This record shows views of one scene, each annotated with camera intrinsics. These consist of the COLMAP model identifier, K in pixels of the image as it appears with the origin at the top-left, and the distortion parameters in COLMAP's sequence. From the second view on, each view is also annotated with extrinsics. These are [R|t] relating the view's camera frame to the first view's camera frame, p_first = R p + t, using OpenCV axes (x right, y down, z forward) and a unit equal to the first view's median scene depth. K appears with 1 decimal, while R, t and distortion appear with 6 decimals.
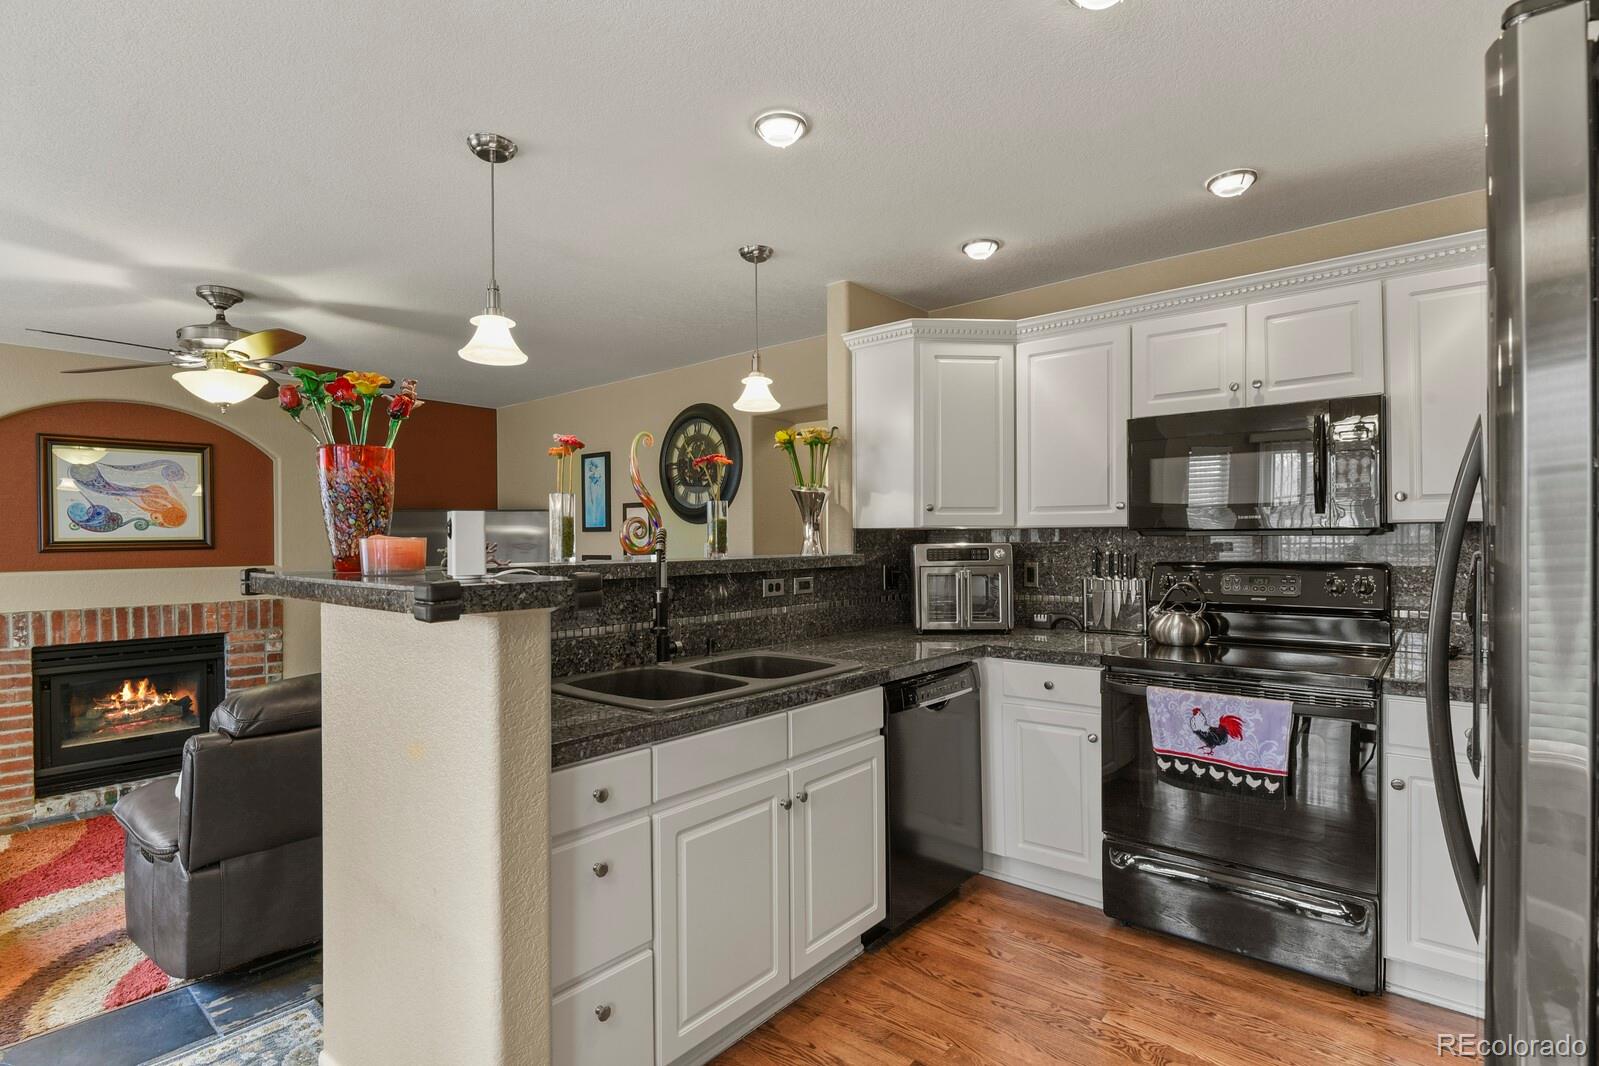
lens RADIAL K [[771.5, 0, 800.2], [0, 771.5, 536.7], [0, 0, 1]] dist [-0.011339, -0.003065]
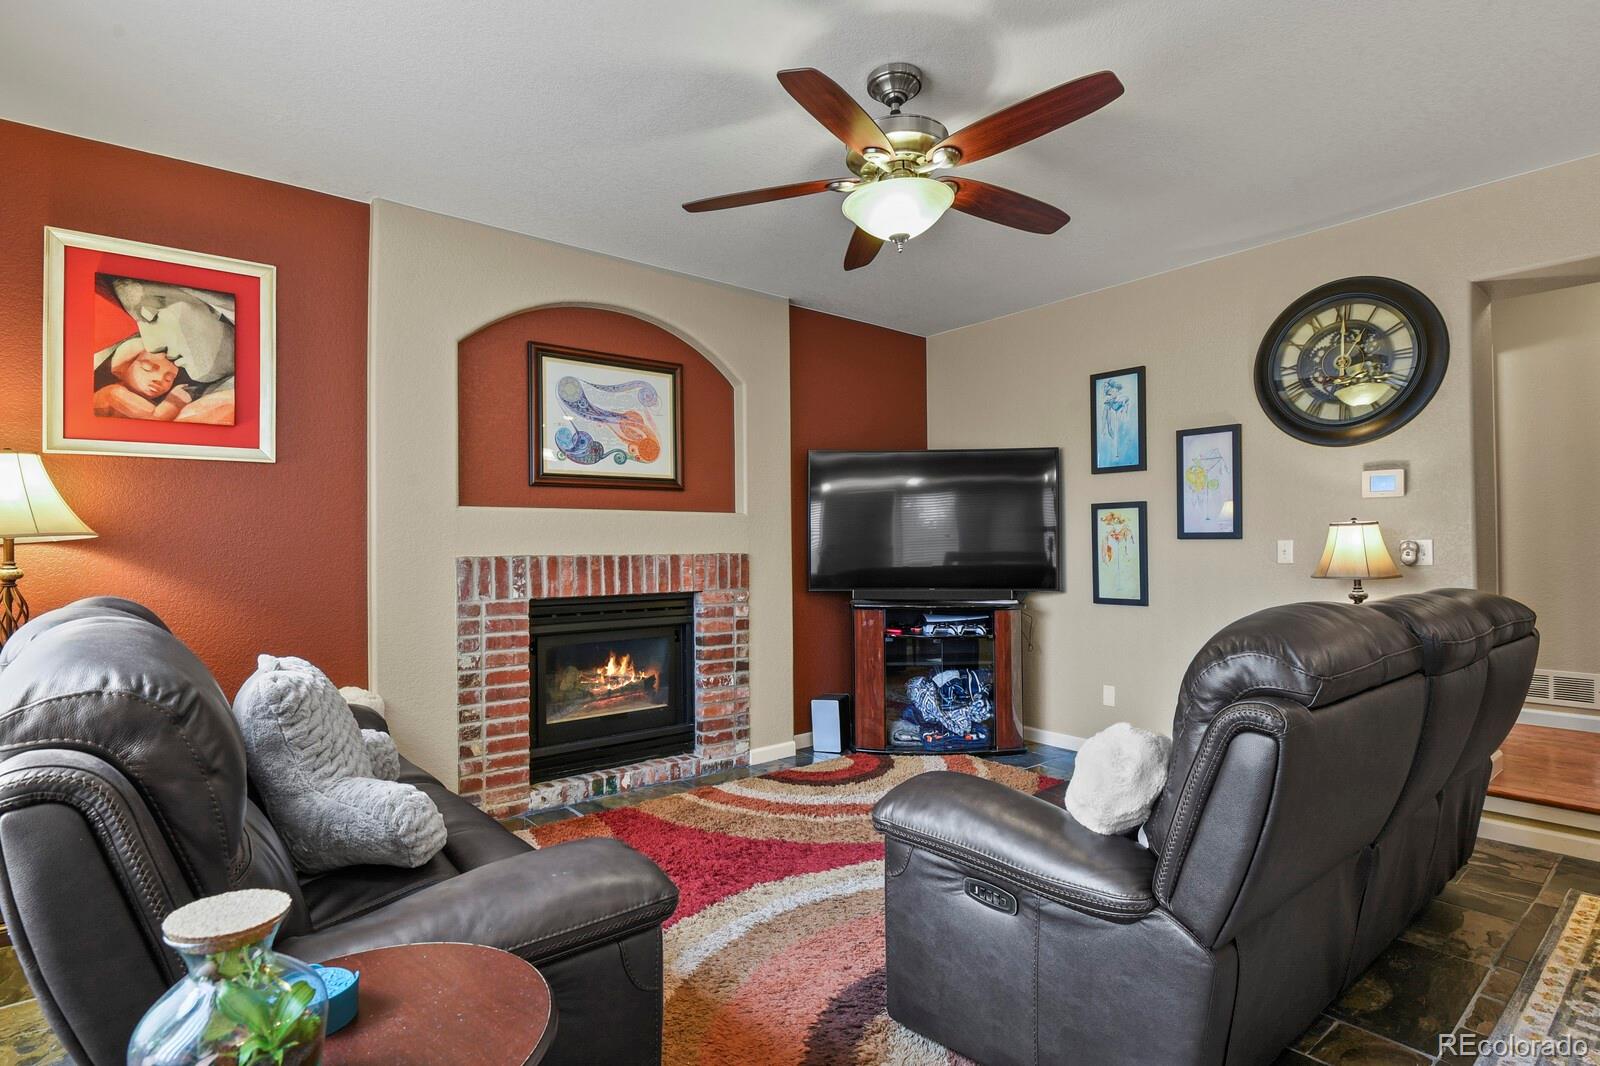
lens RADIAL K [[772.0, 0, 795.3], [0, 772.0, 539.8], [0, 0, 1]] dist [-0.011339, -0.003065]
pose [[0.983857, -0.000670, -0.178956, -0.808403], [-0.000170, 0.999989, -0.004679, 0.118590], [0.178957, 0.004634, 0.983846, 0.325461]]
